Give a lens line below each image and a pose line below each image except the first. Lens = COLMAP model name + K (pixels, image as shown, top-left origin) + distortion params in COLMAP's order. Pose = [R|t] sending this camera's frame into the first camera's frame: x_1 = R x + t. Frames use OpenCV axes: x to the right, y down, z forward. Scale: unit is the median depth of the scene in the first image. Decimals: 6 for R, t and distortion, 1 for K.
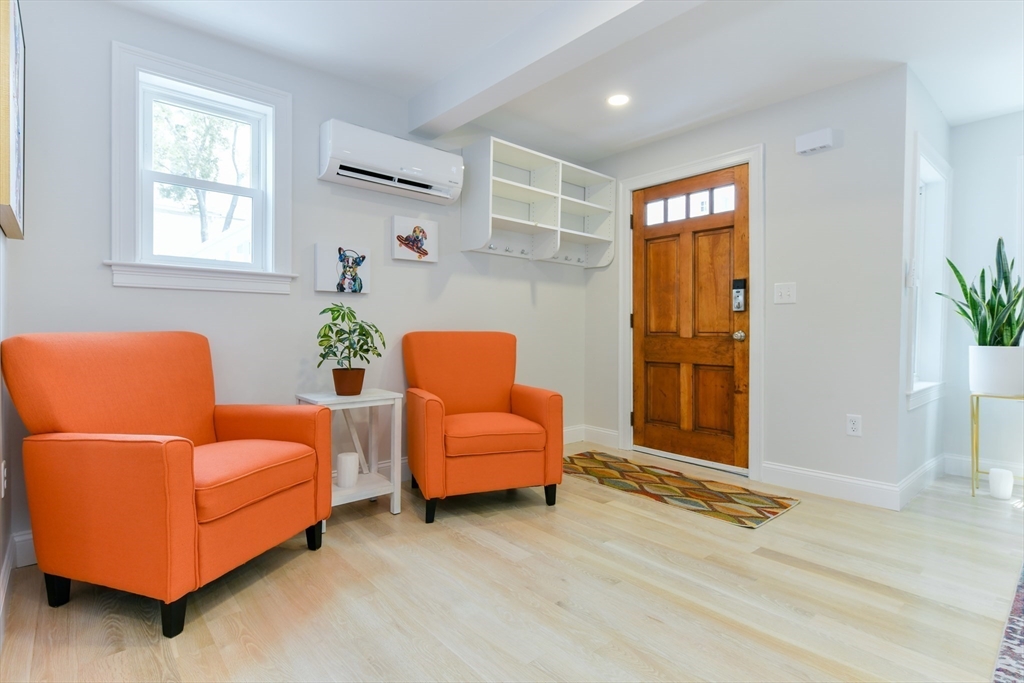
lens RADIAL K [[510.4, 0, 518.0], [0, 510.4, 330.3], [0, 0, 1]] dist [0.005884, -0.001602]
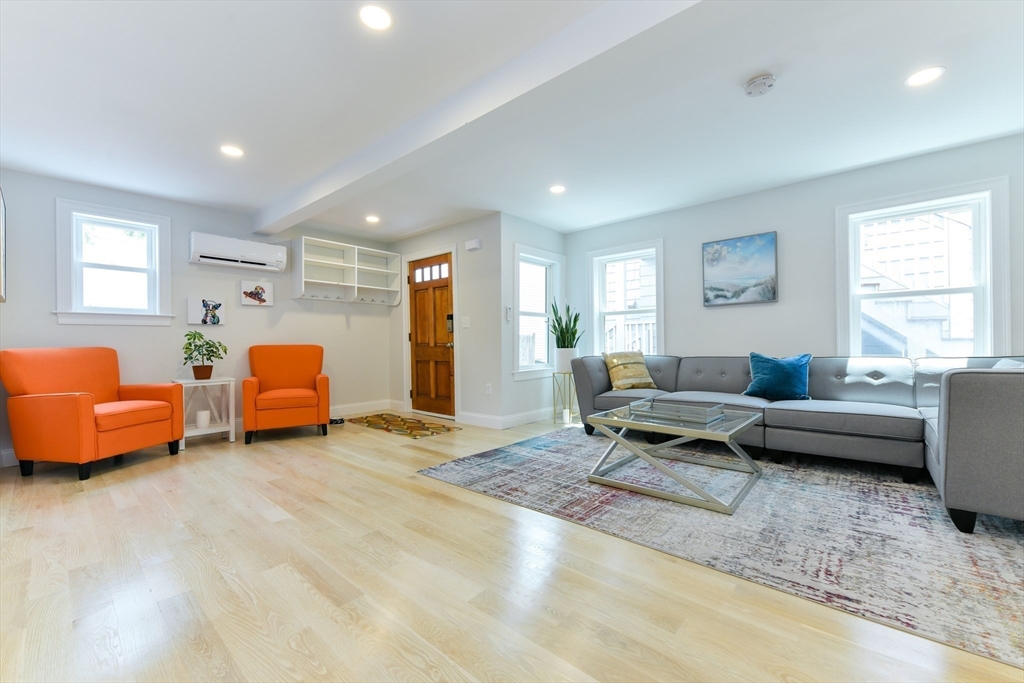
lens RADIAL K [[413.5, 0, 517.1], [0, 413.5, 341.1], [0, 0, 1]] dist [0.004399, -0.001868]
pose [[0.991139, -0.012953, 0.132193, 0.539115], [0.013396, 0.999907, -0.002458, 0.003924], [-0.132149, 0.004207, 0.991221, -0.585602]]
